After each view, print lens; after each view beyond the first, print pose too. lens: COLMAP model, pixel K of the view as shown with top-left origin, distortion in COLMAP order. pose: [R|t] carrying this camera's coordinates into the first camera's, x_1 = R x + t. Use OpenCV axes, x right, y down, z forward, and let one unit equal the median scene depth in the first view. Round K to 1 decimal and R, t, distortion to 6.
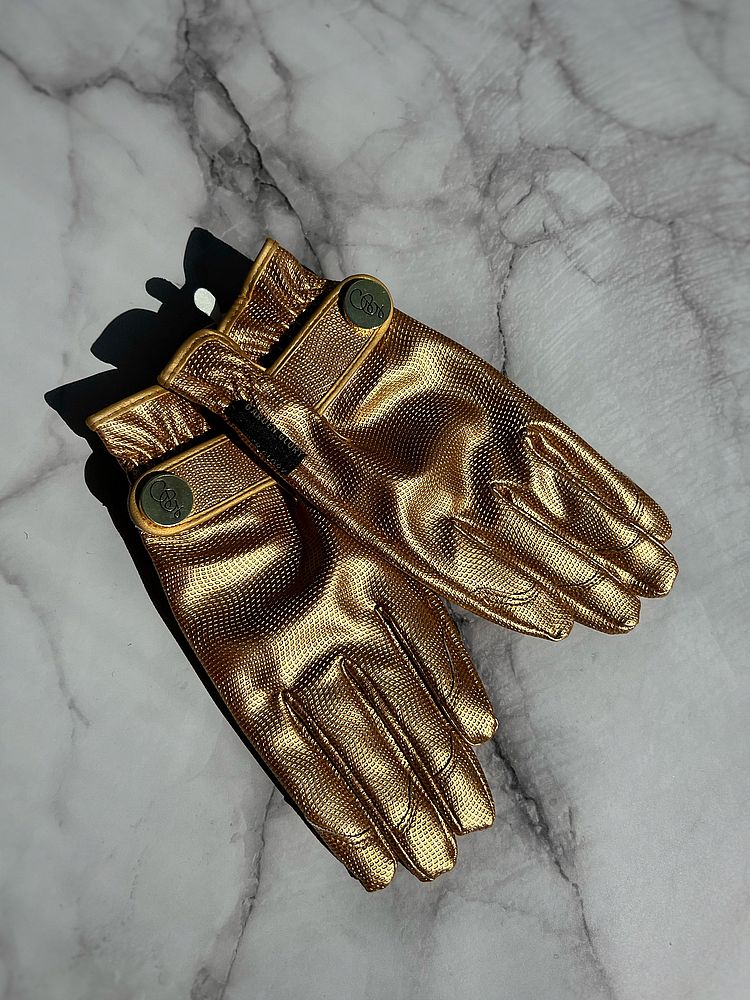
lens RADIAL K [[871.2, 0, 375.0], [0, 871.2, 500.0], [0, 0, 1]] dist [-0.007207, 0.010246]
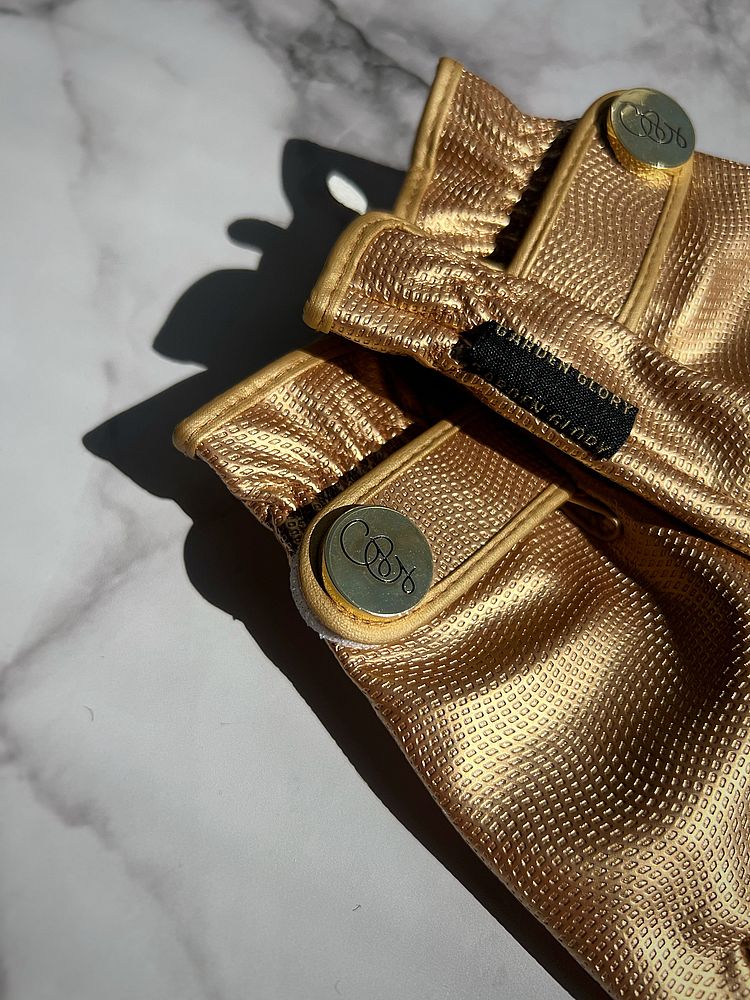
lens RADIAL K [[871.2, 0, 375.0], [0, 871.2, 500.0], [0, 0, 1]] dist [-0.007207, 0.010246]
pose [[0.972878, -0.230411, -0.020464, -0.214913], [0.220993, 0.951944, -0.212048, 0.063144], [0.068339, 0.201774, 0.977045, 0.531161]]
